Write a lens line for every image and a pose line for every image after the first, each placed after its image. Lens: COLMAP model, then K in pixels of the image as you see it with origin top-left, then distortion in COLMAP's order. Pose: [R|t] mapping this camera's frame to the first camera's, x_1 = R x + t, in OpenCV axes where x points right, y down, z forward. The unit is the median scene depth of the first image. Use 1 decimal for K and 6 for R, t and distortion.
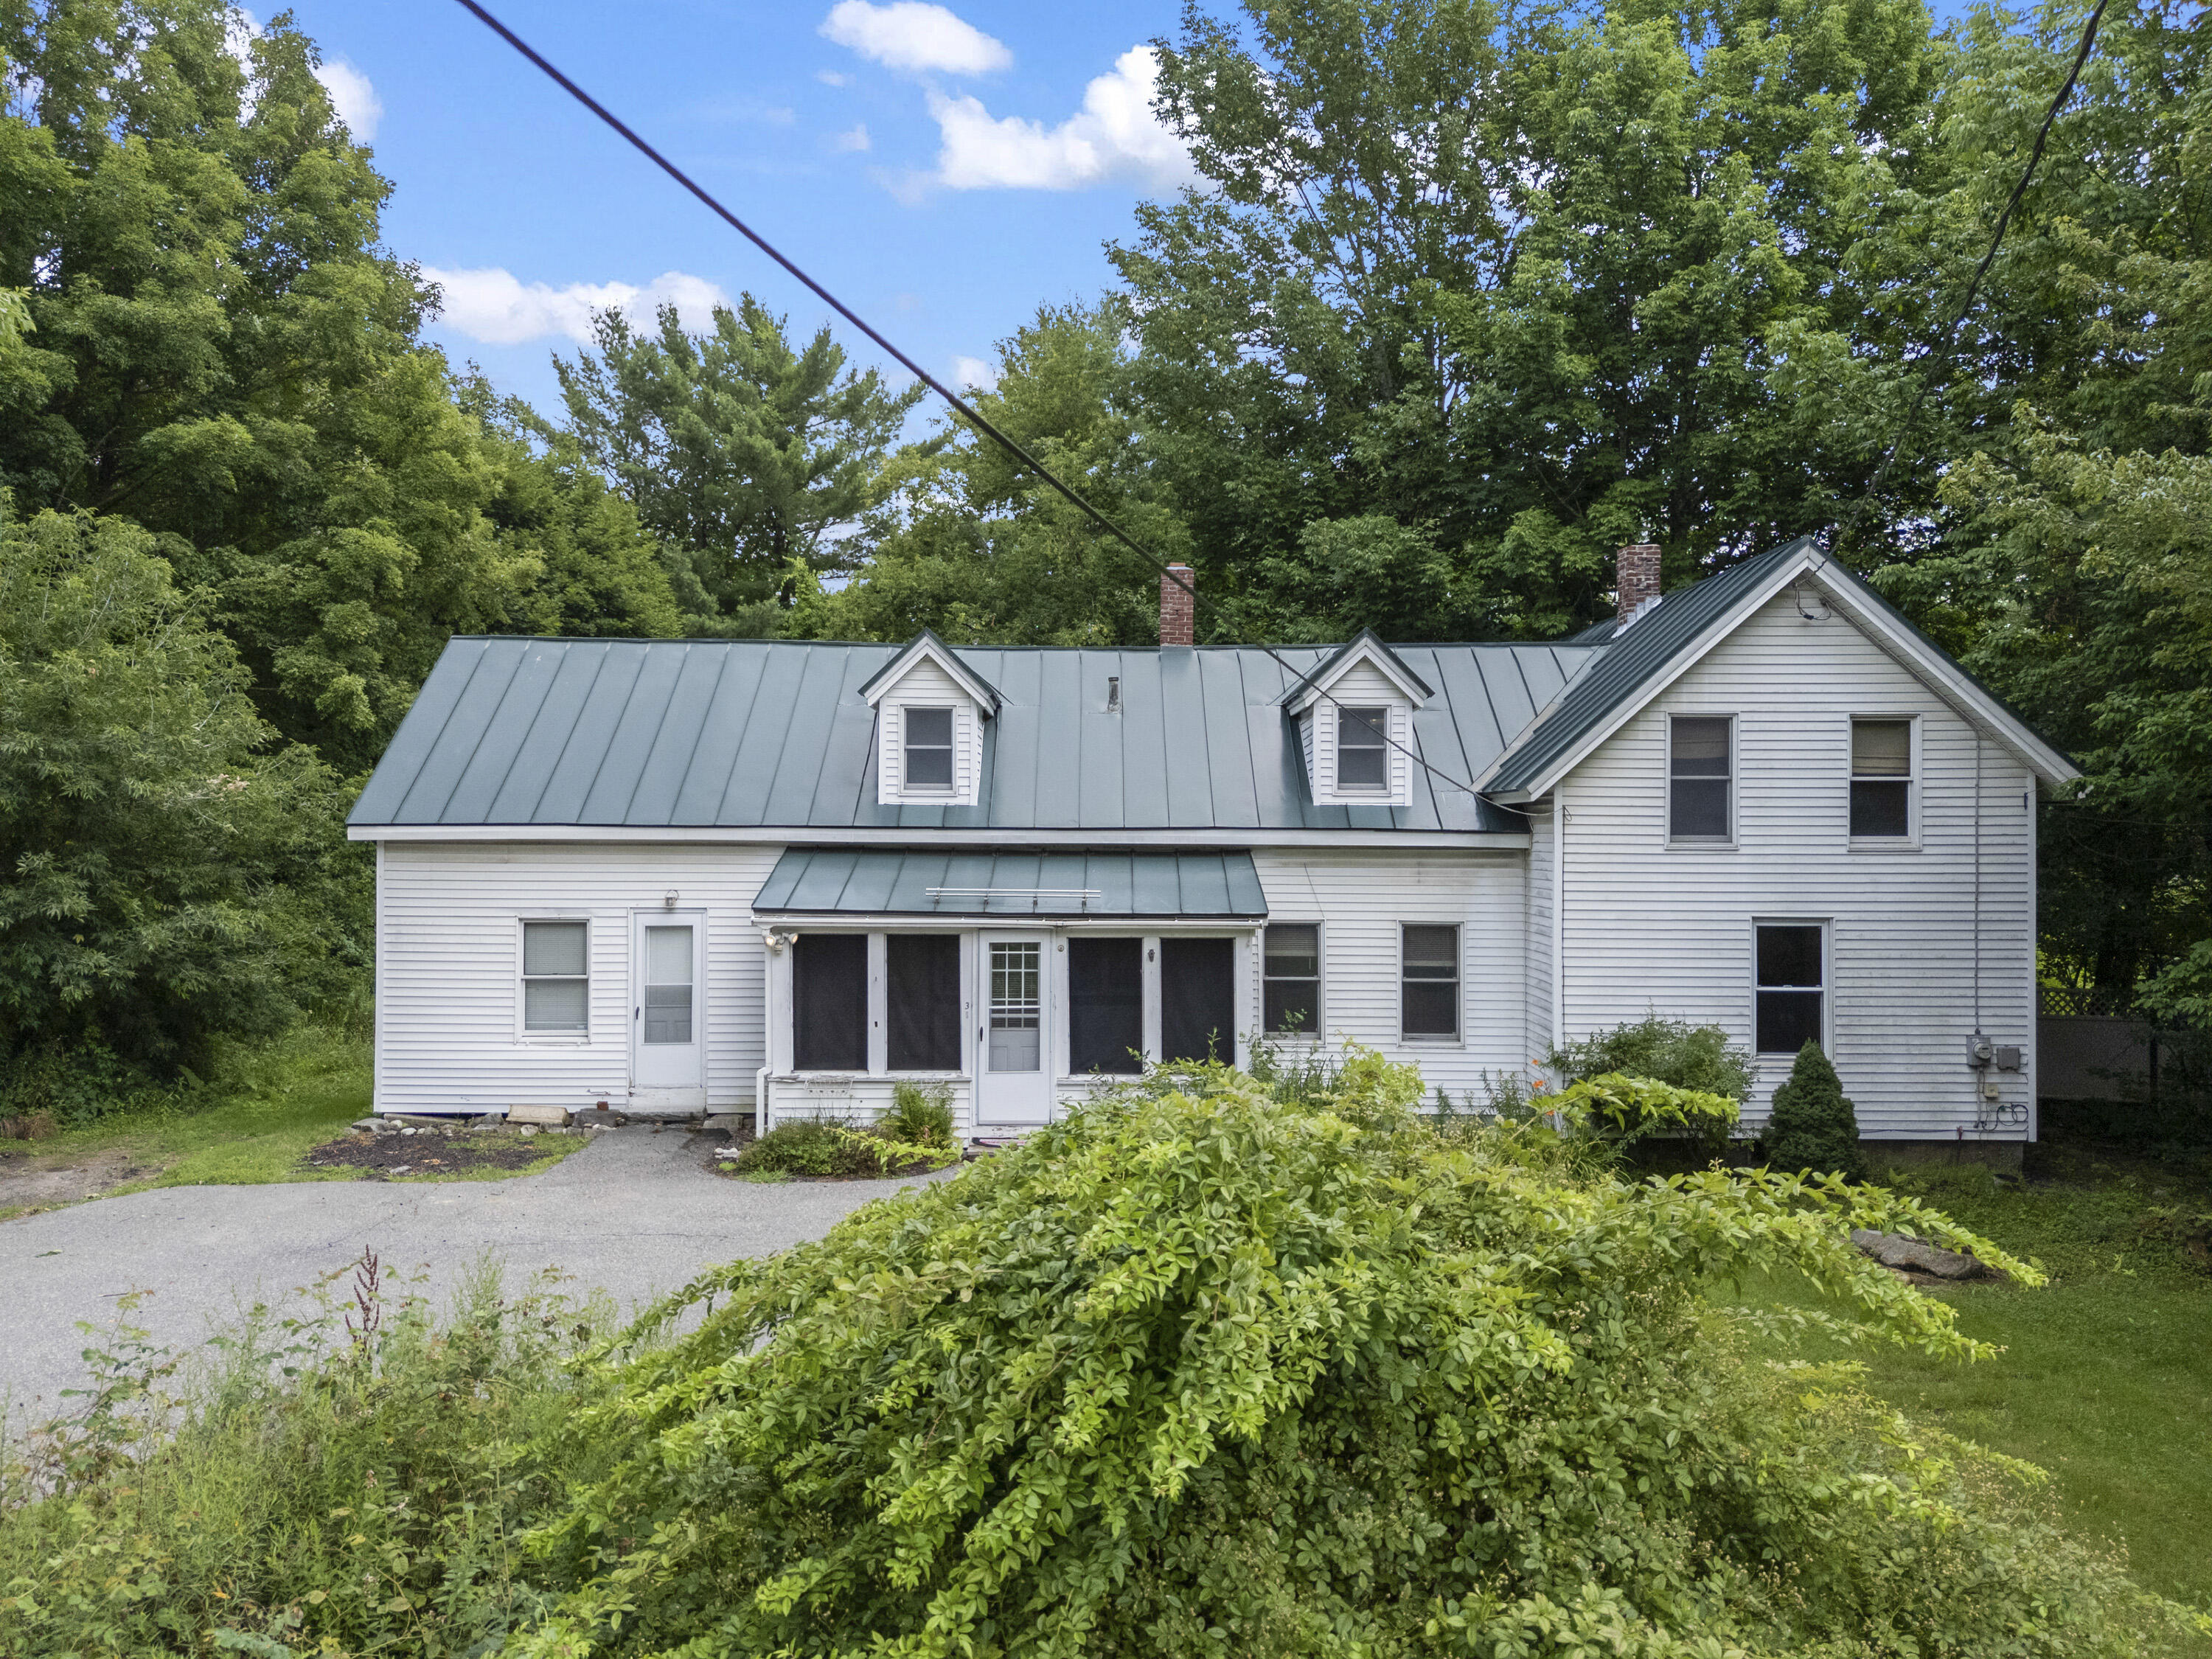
lens RADIAL K [[1632.0, 0, 1102.8], [0, 1632.0, 821.7], [0, 0, 1]] dist [0.066517, -0.057001]
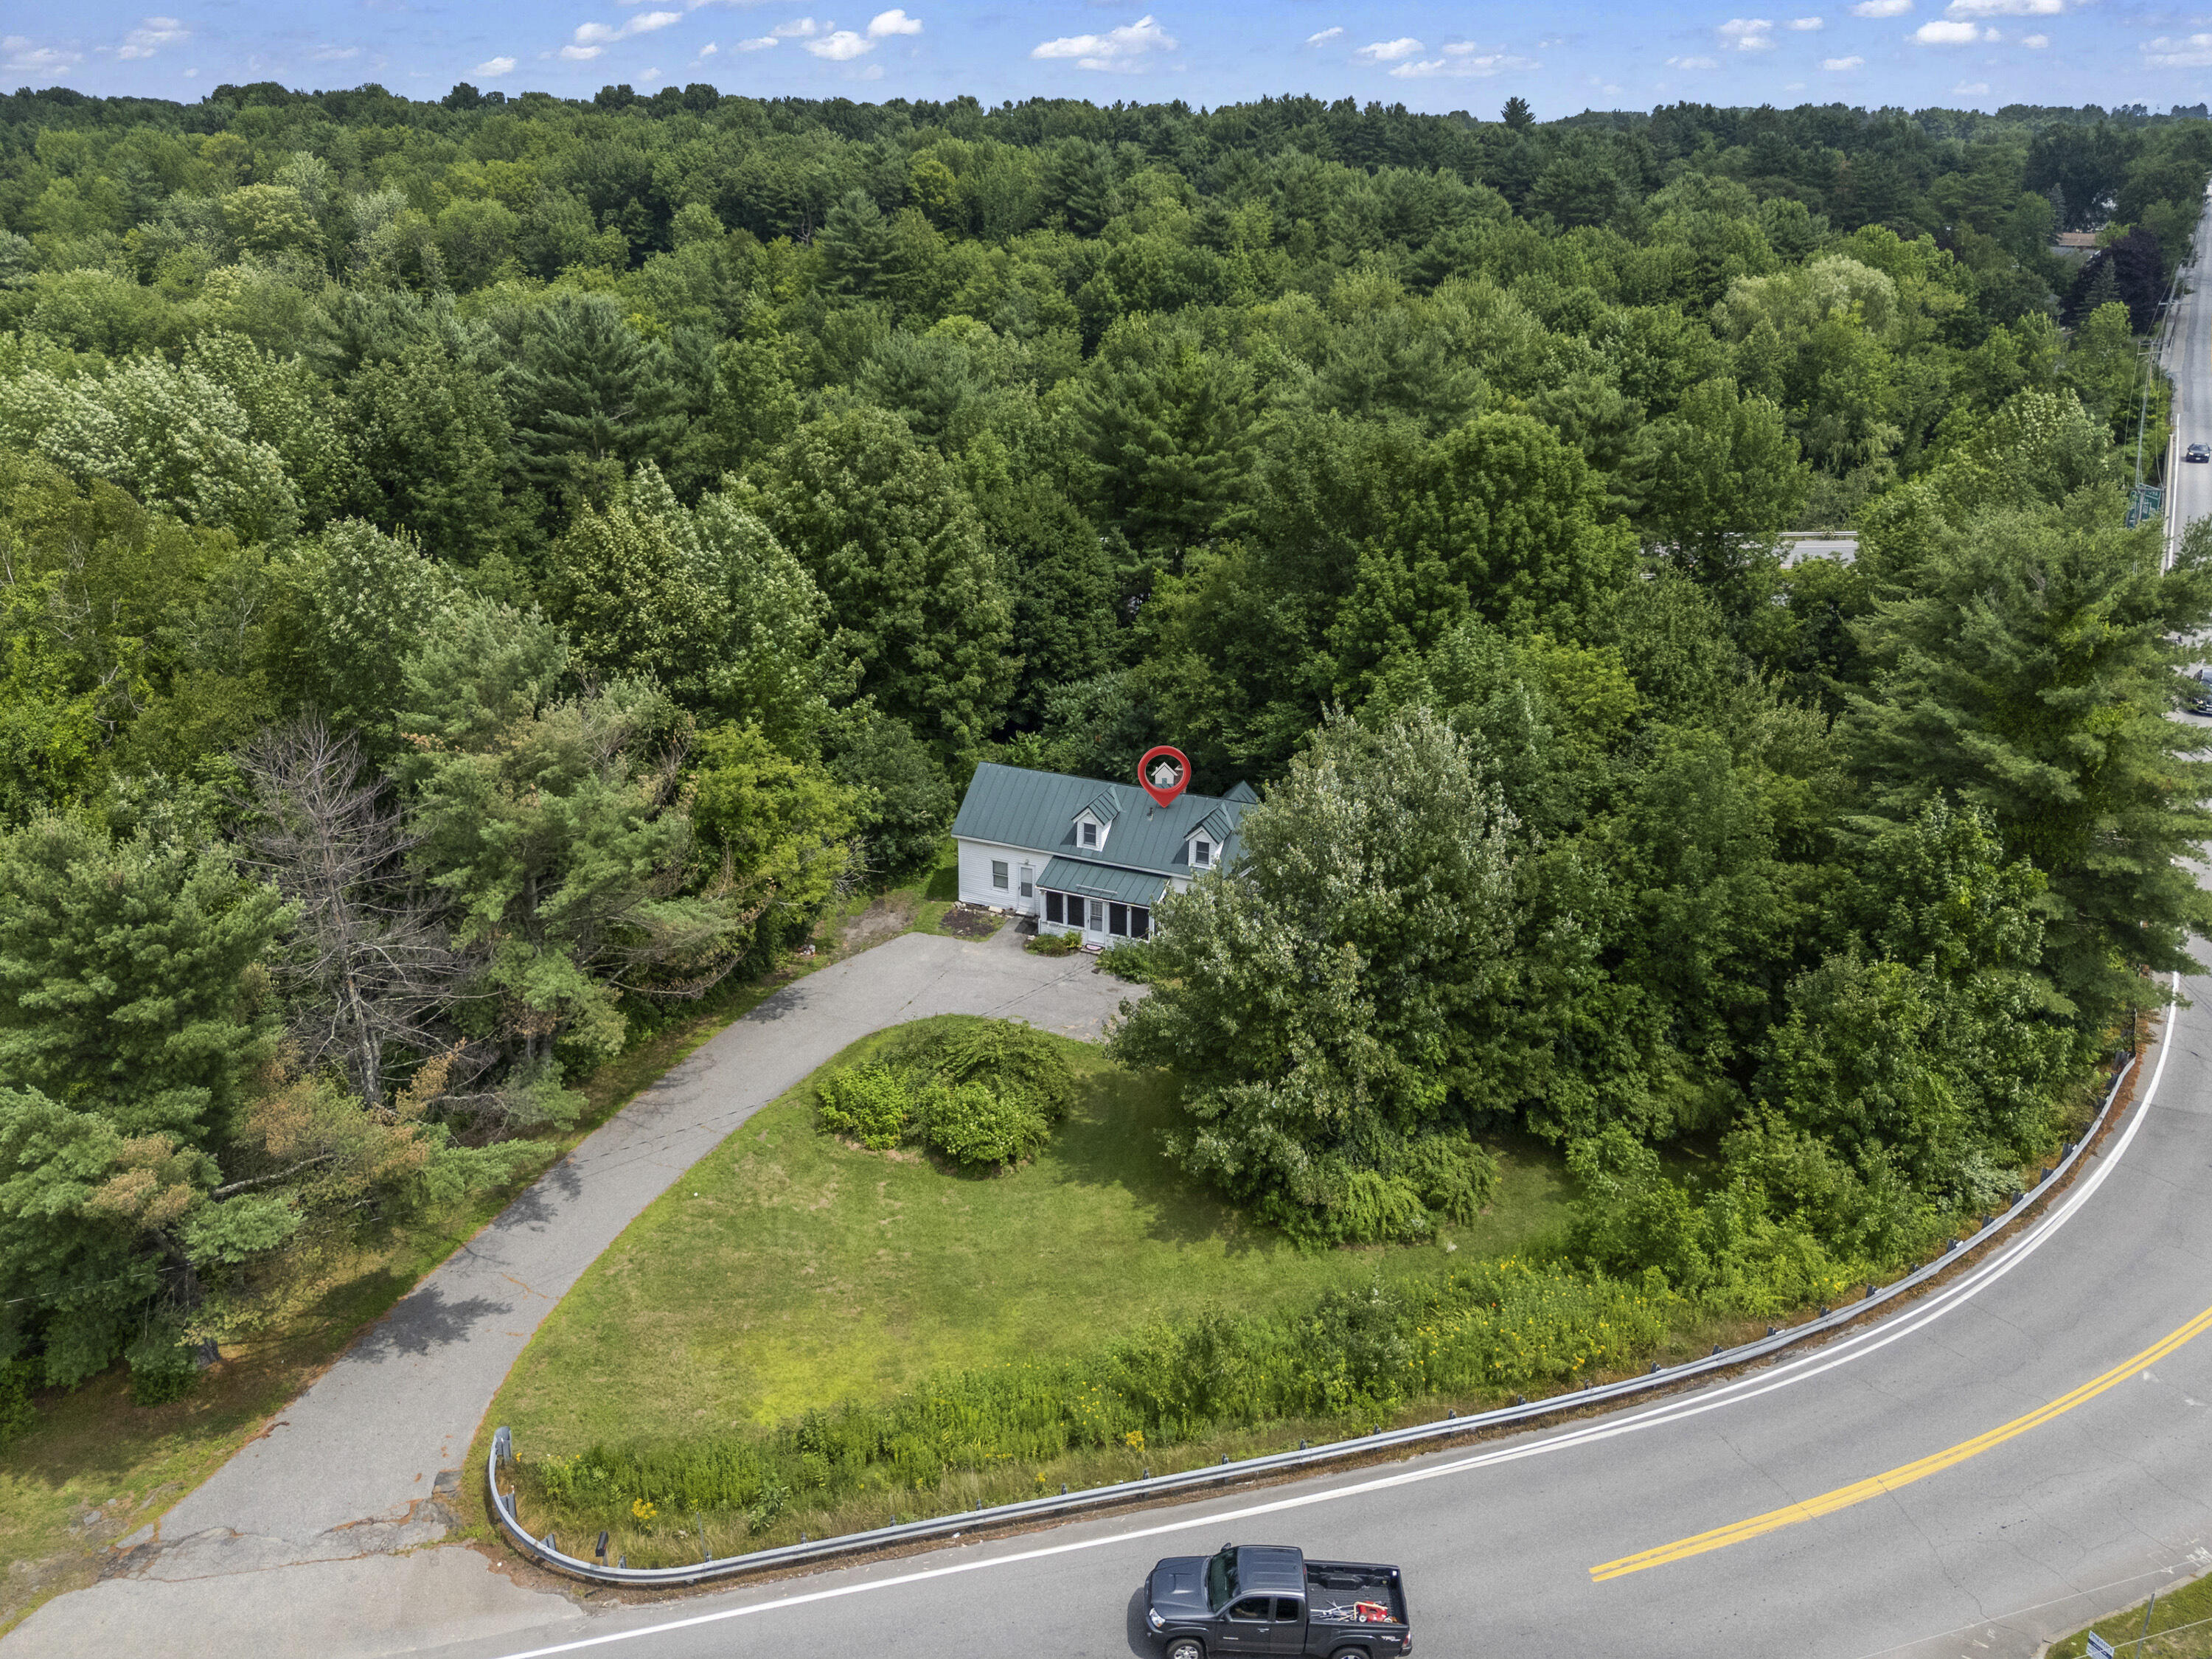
lens RADIAL K [[1632.0, 0, 1102.1], [0, 1632.0, 776.7], [0, 0, 1]] dist [0.066517, -0.057001]
pose [[0.922829, 0.141121, -0.358430, 1.235714], [-0.006663, 0.936187, 0.351440, -1.482589], [0.385153, -0.321931, 0.864880, -2.155111]]
